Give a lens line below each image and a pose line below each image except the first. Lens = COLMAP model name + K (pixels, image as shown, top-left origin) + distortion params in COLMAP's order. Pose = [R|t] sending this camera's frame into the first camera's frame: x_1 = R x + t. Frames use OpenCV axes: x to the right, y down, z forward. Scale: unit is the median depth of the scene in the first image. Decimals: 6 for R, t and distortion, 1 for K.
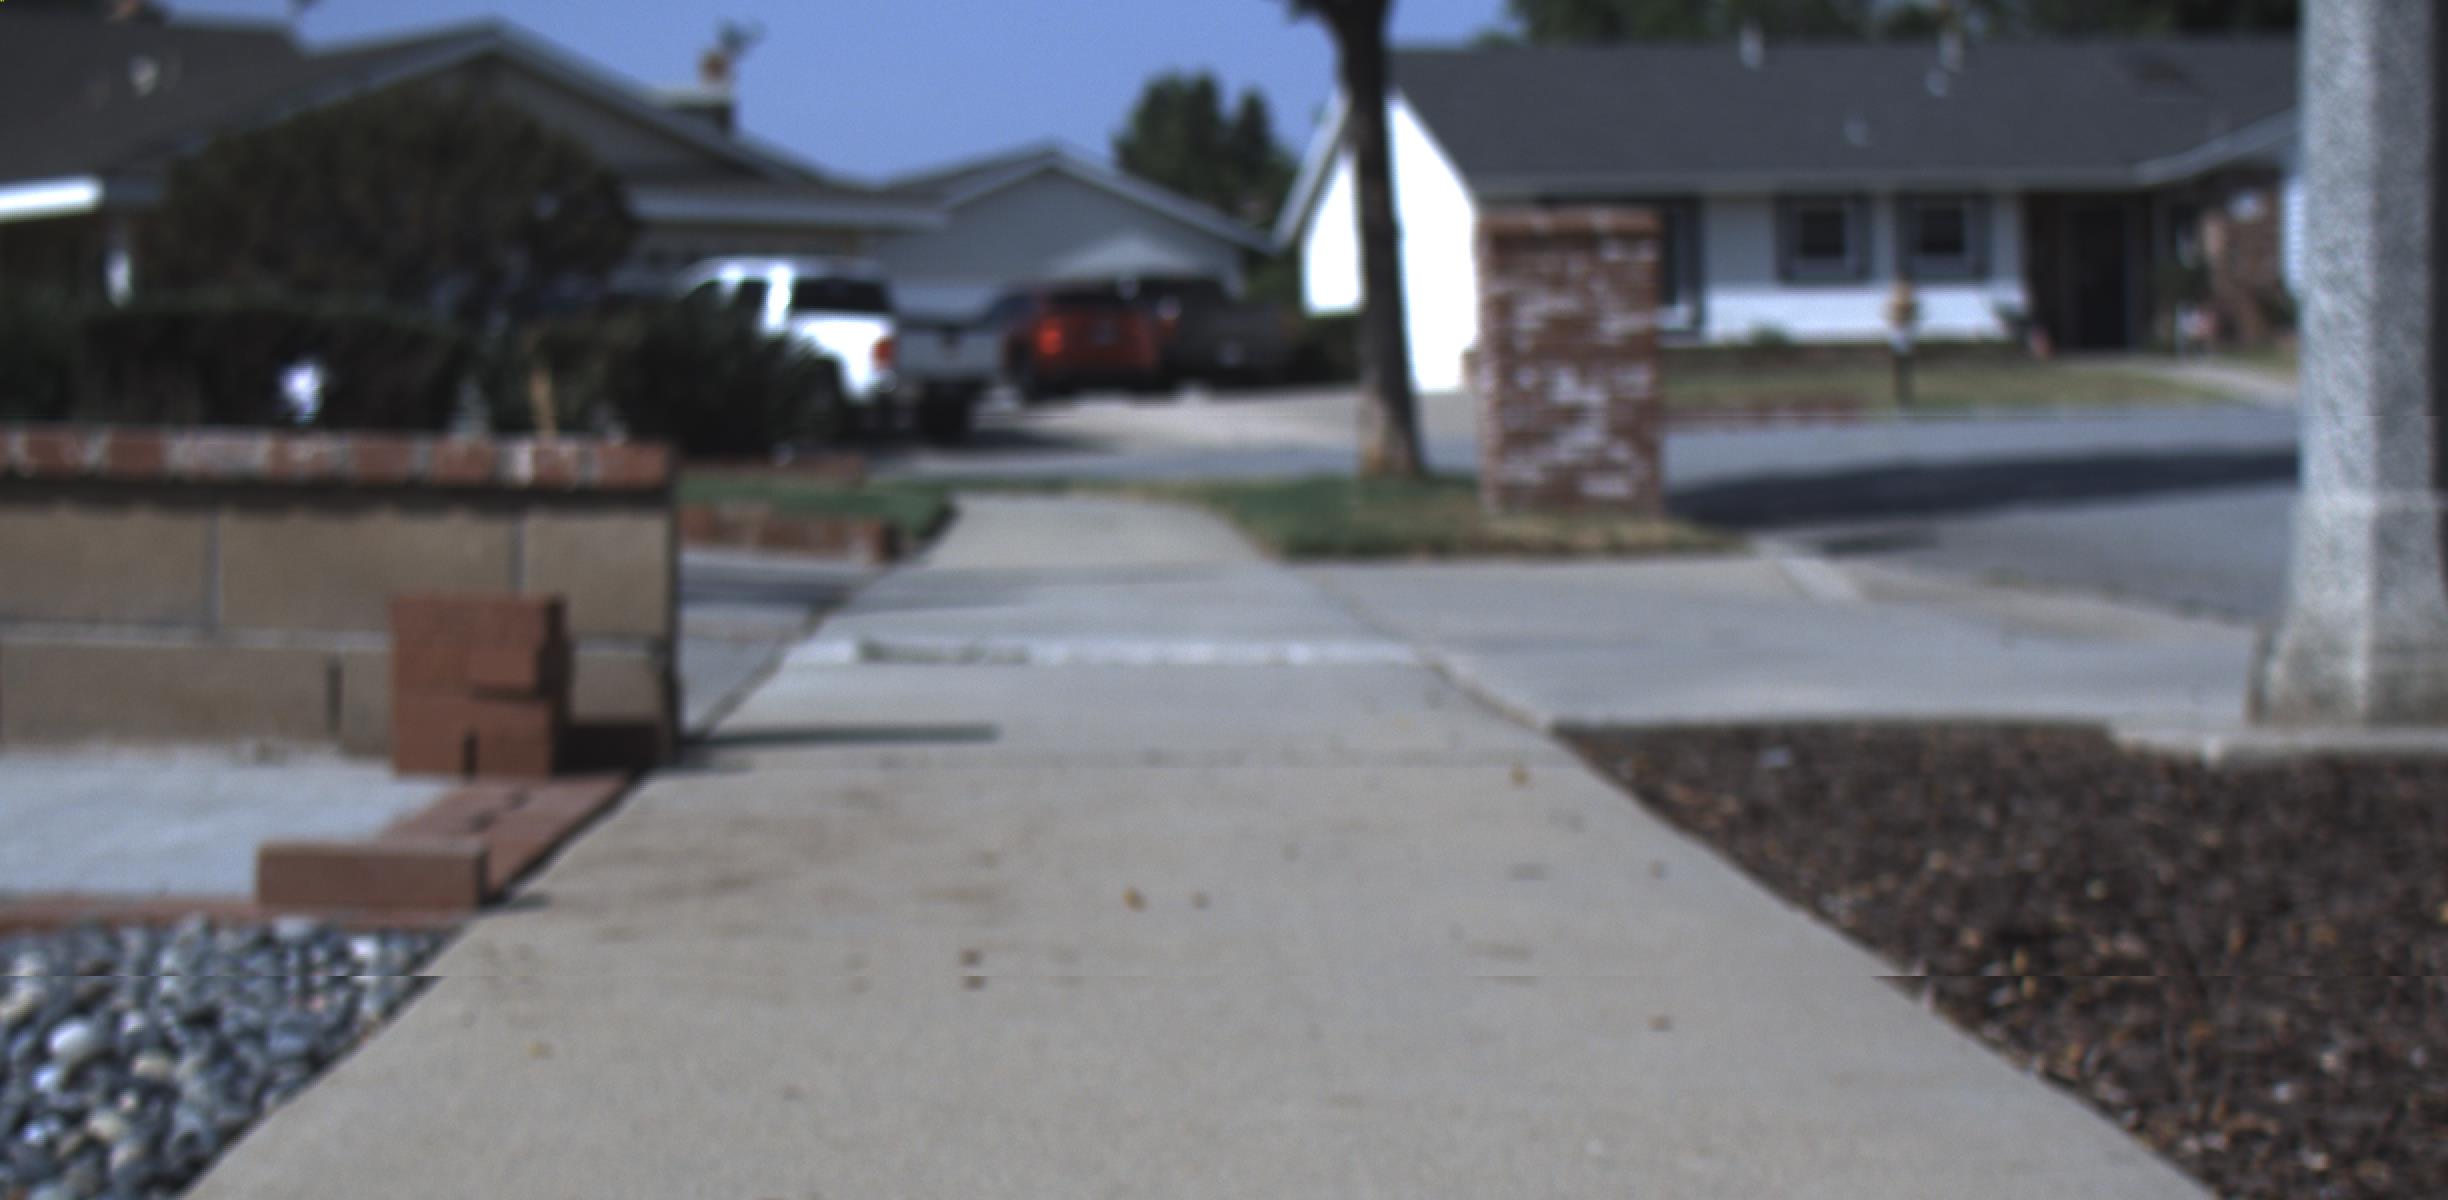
lens RADIAL K [[5218.0, 0, 1342.6], [0, 5218.0, 861.6], [0, 0, 1]] dist [-0.121434, 1.865899]
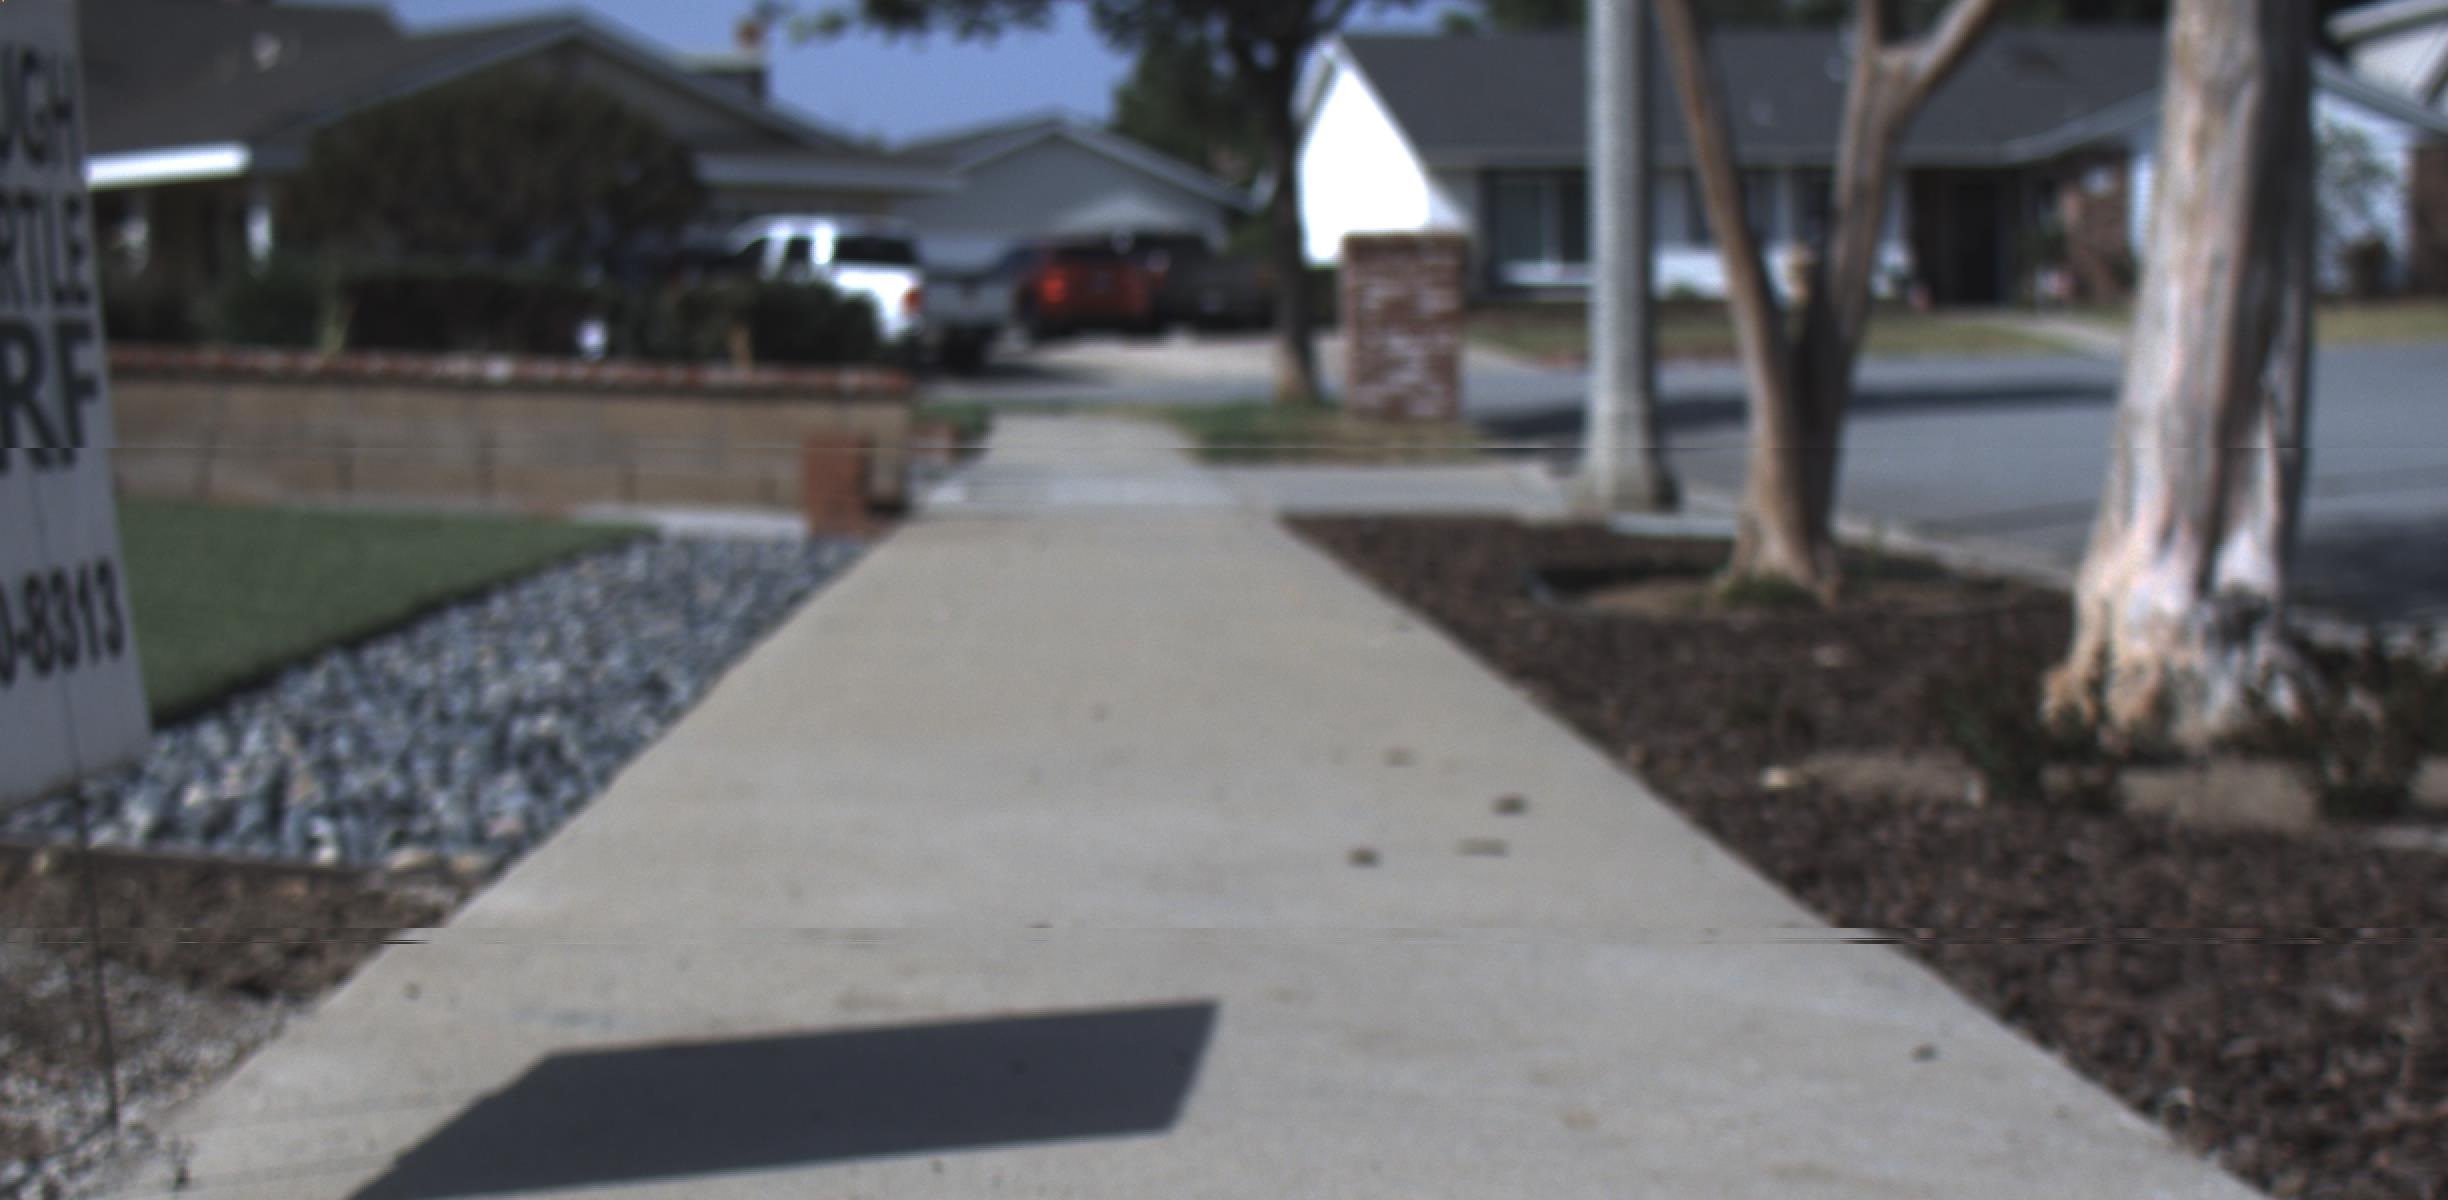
lens RADIAL K [[5218.0, 0, 1342.6], [0, 5218.0, 861.6], [0, 0, 1]] dist [-0.121434, 1.865899]
pose [[0.999962, 0.008706, 0.000832, 0.007956], [-0.008715, 0.999894, 0.011641, 0.012617], [-0.000731, -0.011648, 0.999932, -0.155280]]
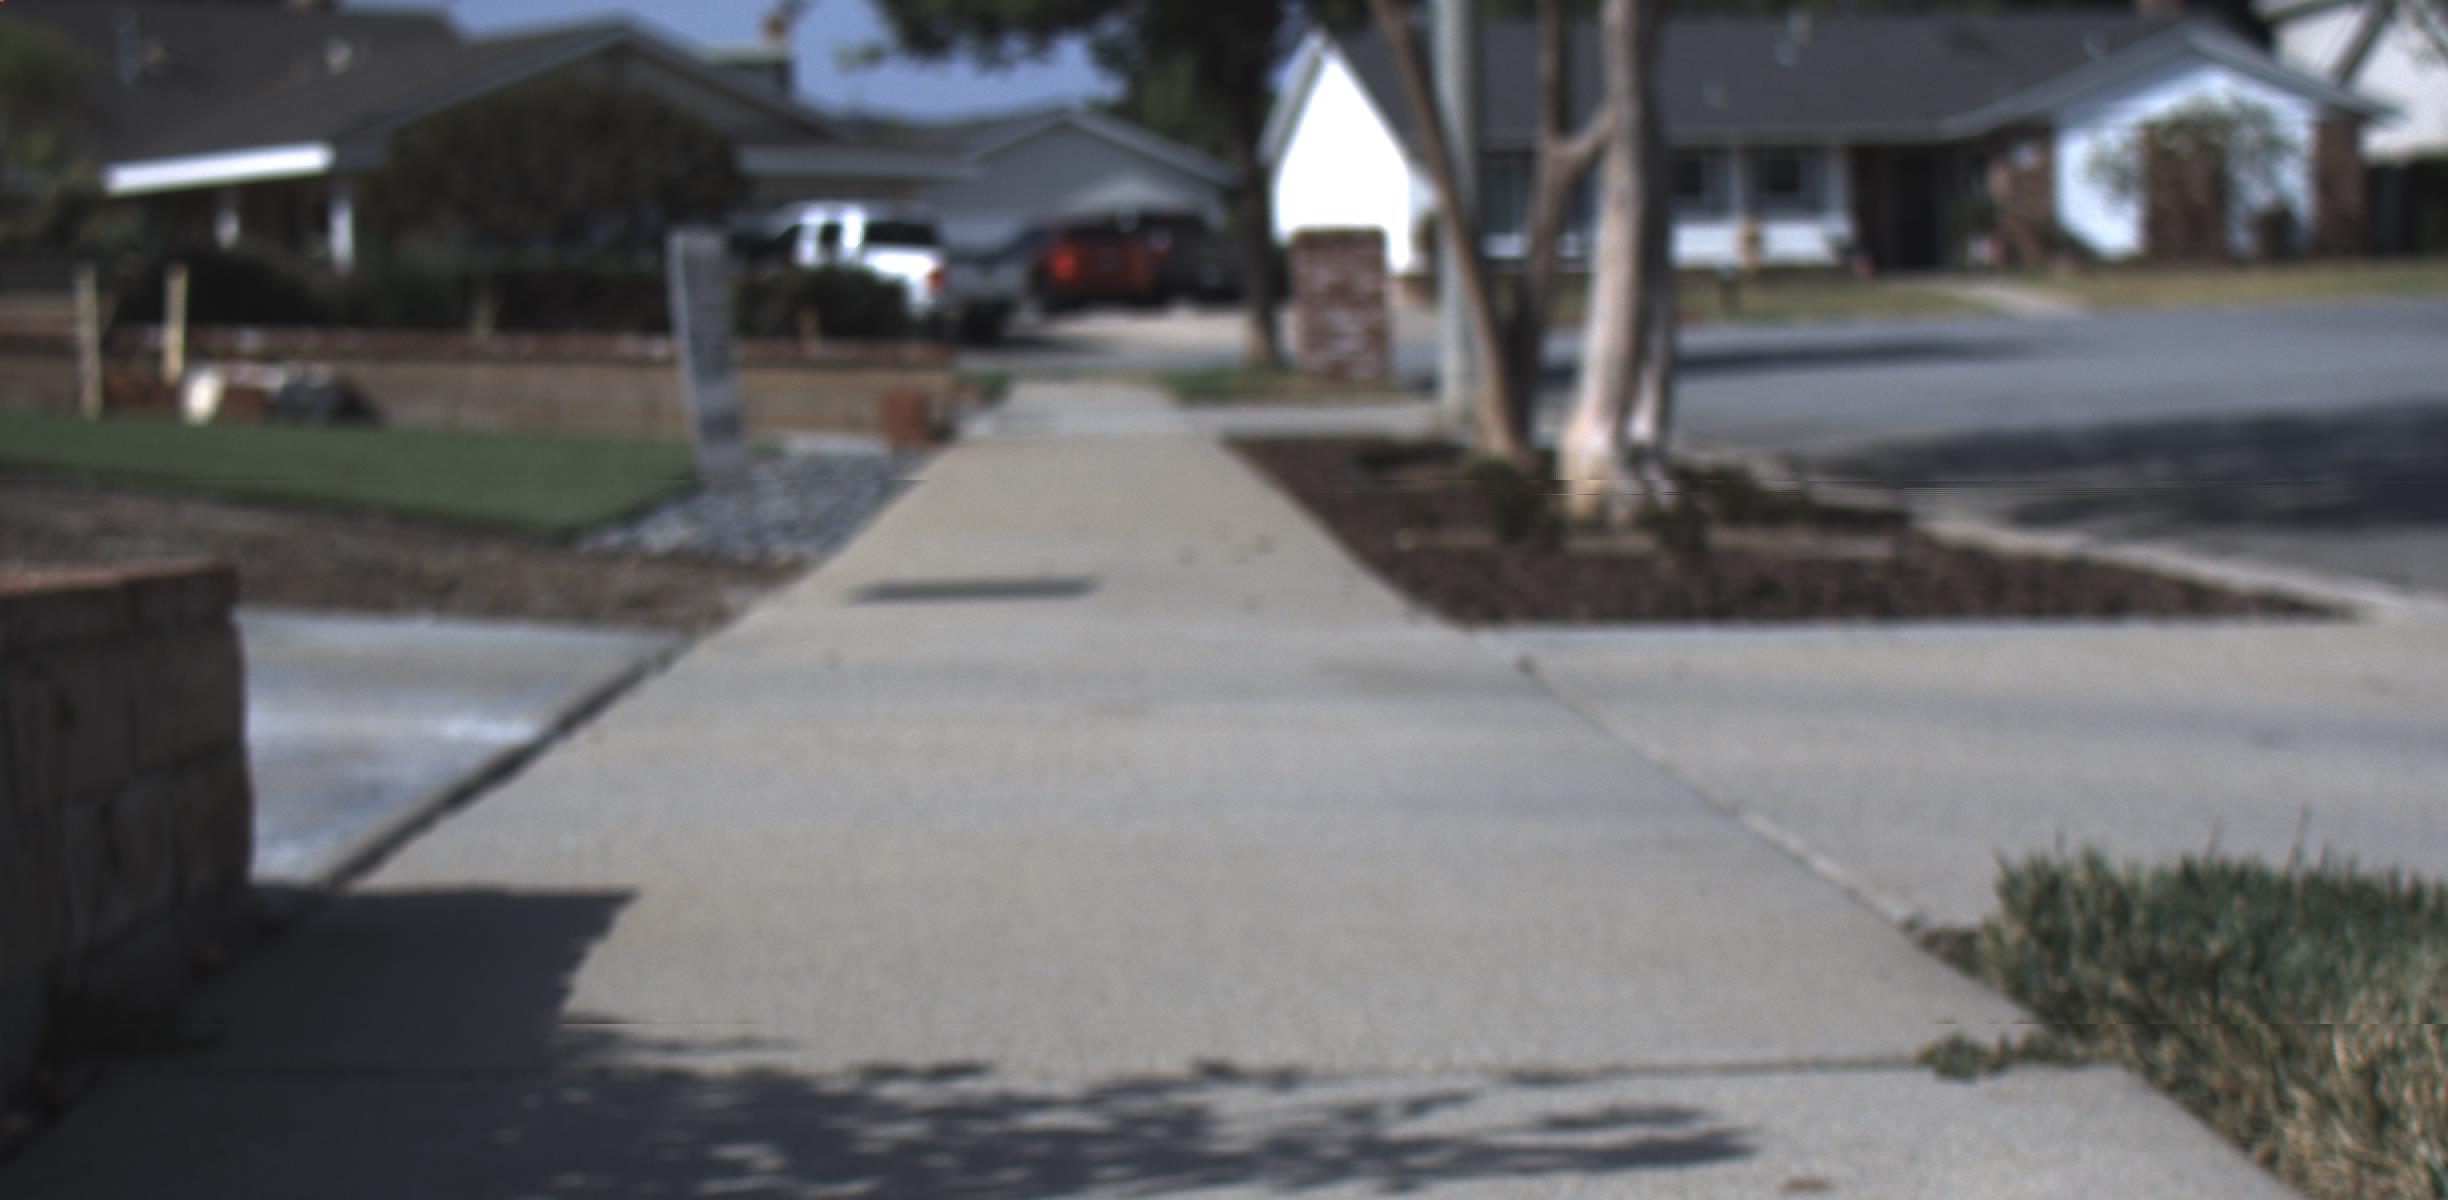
lens RADIAL K [[5218.0, 0, 1342.6], [0, 5218.0, 861.6], [0, 0, 1]] dist [-0.121434, 1.865899]
pose [[0.999992, -0.002529, -0.003201, 0.014825], [0.002586, 0.999837, 0.017849, 0.021274], [0.003155, -0.017857, 0.999836, -0.260781]]
